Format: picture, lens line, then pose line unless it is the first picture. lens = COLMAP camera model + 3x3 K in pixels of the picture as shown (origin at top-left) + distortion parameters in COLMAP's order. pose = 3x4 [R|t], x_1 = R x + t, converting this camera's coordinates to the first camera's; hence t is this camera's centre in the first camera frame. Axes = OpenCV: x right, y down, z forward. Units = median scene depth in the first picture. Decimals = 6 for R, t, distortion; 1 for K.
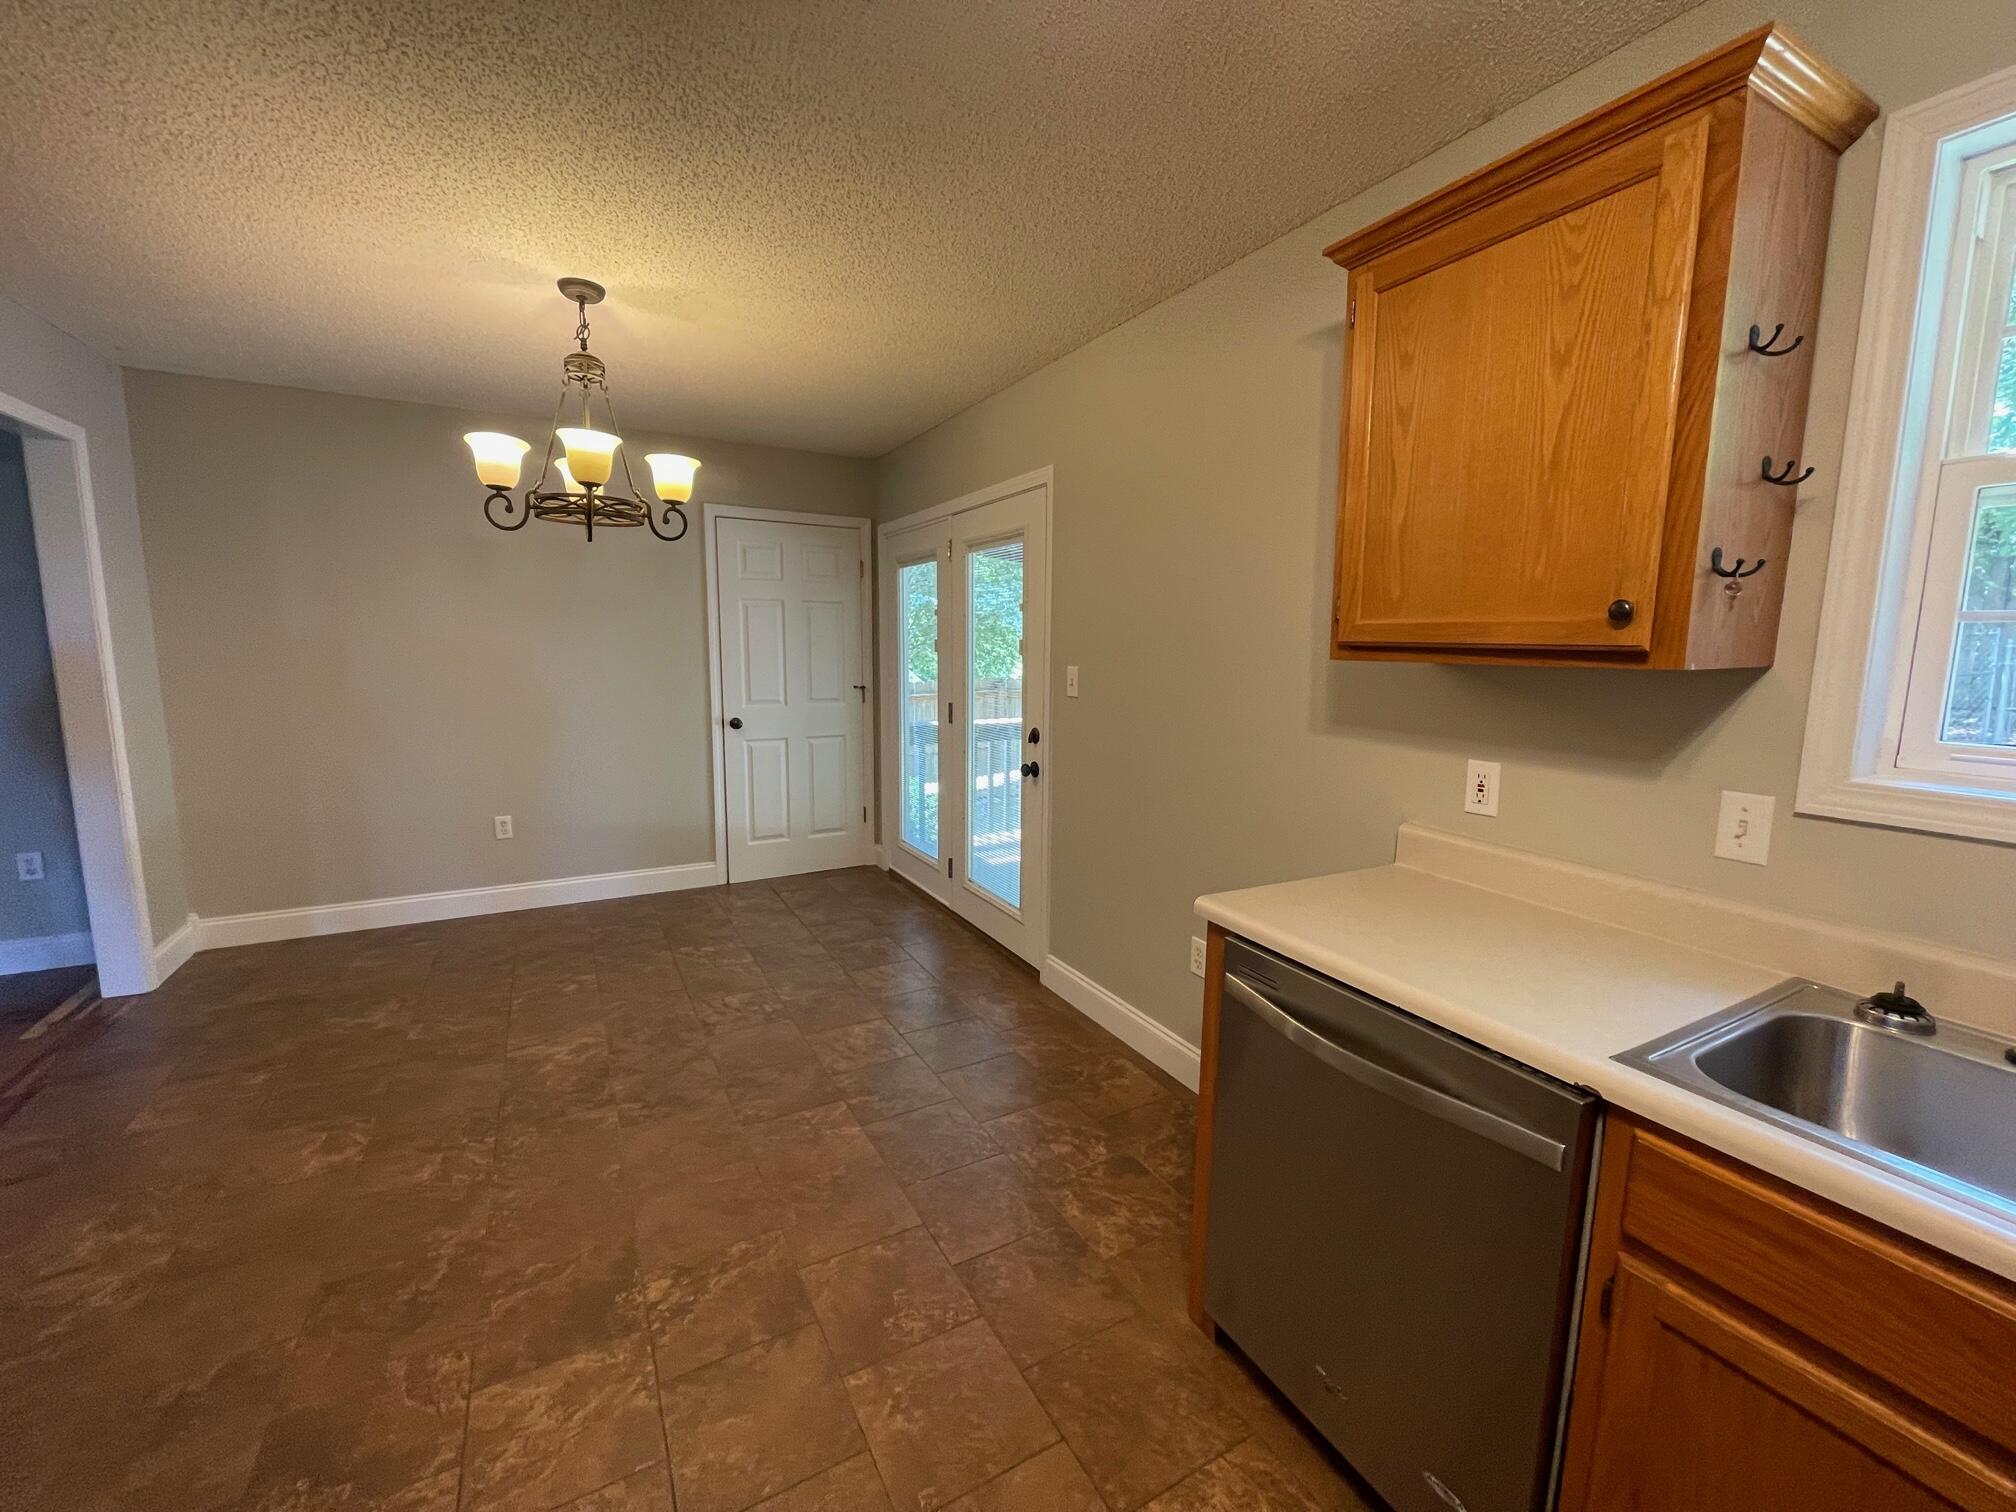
lens RADIAL K [[812.8, 0, 1000.0], [0, 812.8, 753.4], [0, 0, 1]] dist [0.002999, -0.002044]
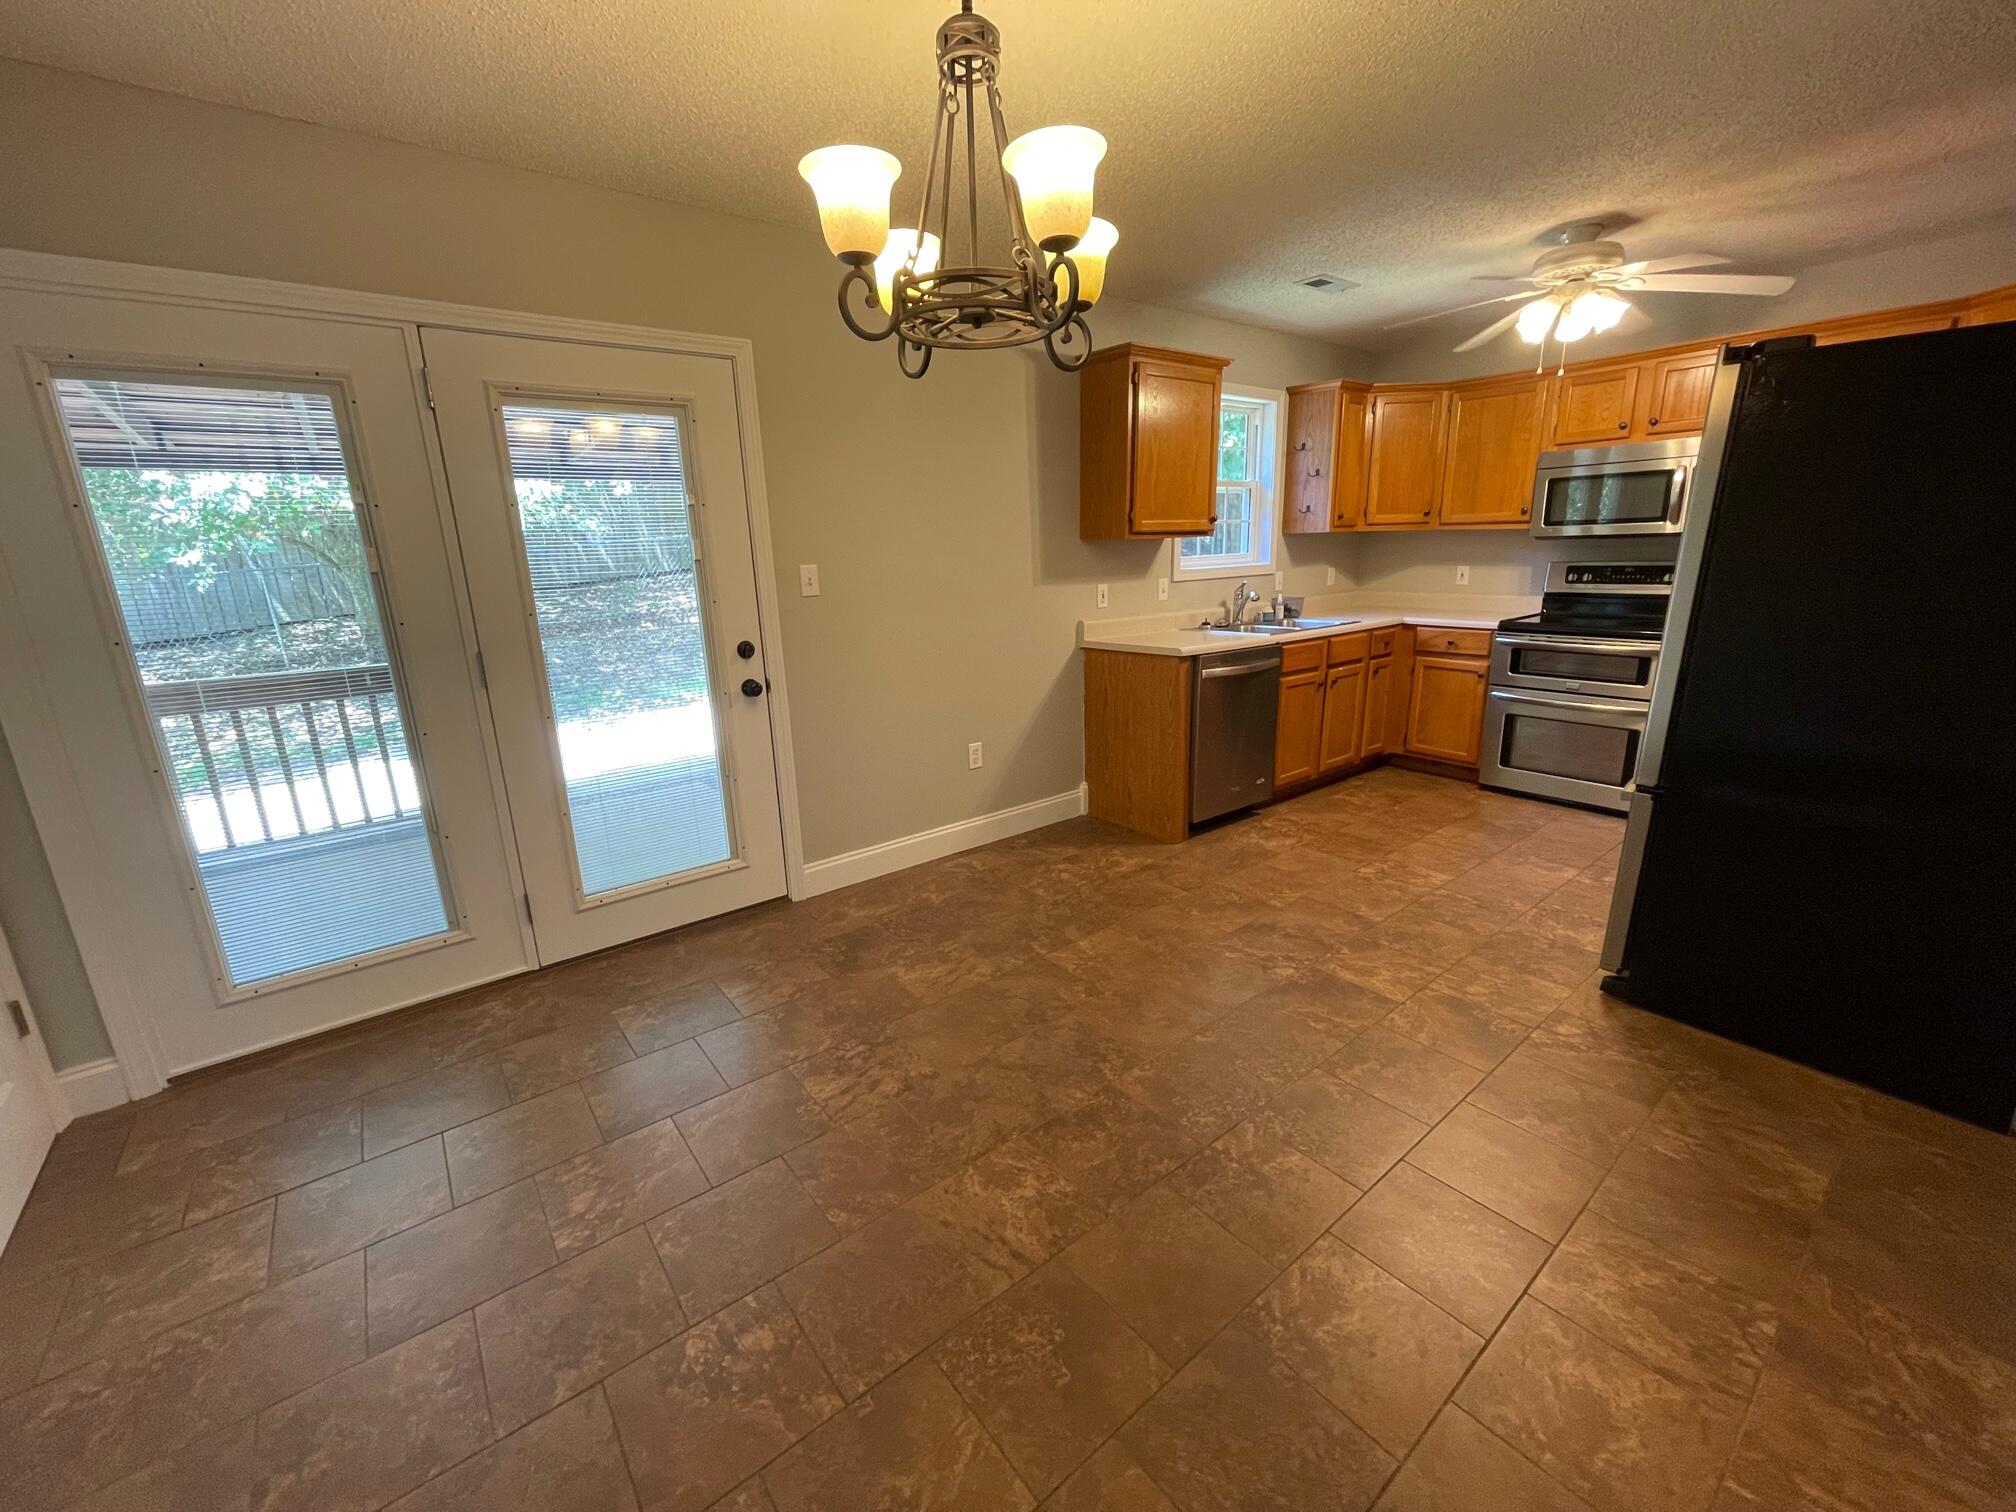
lens RADIAL K [[812.8, 0, 1003.5], [0, 812.8, 756.8], [0, 0, 1]] dist [0.002999, -0.002044]
pose [[-0.165388, -0.253223, 0.953166, -1.266171], [0.162520, 0.946265, 0.279590, -0.163222], [-0.972746, 0.201149, -0.115347, 1.216659]]
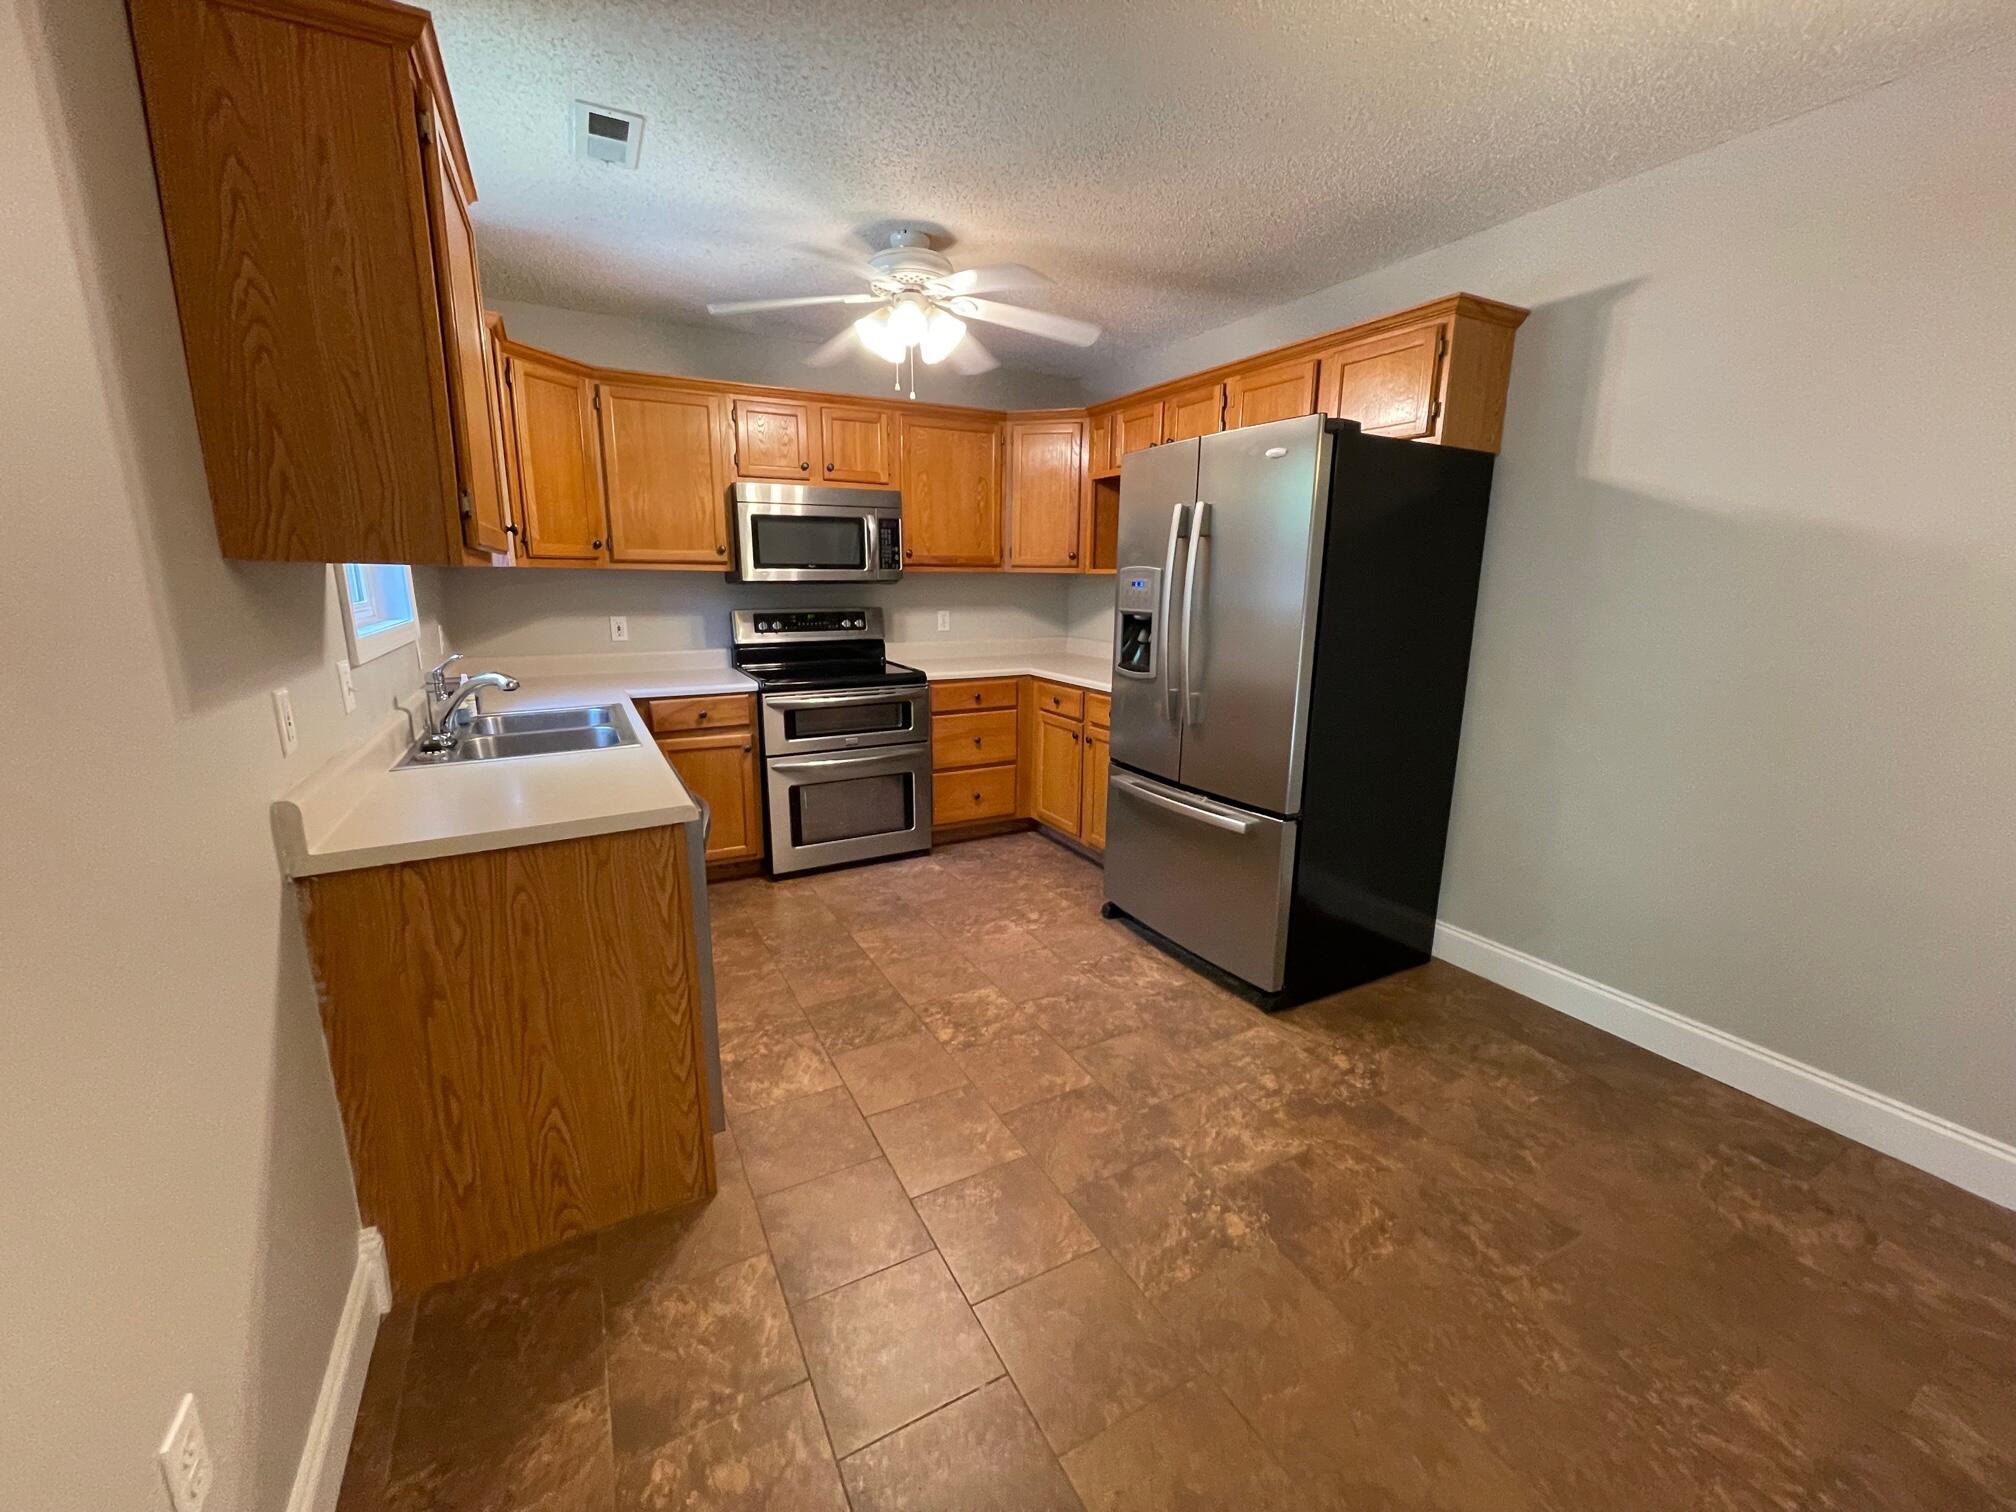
lens RADIAL K [[812.8, 0, 1013.2], [0, 812.8, 750.1], [0, 0, 1]] dist [0.002999, -0.002044]
pose [[-0.999890, -0.014542, -0.002898, -0.106394], [-0.014646, 0.938033, 0.346236, -0.169372], [-0.002316, 0.346240, -0.938143, 1.319391]]
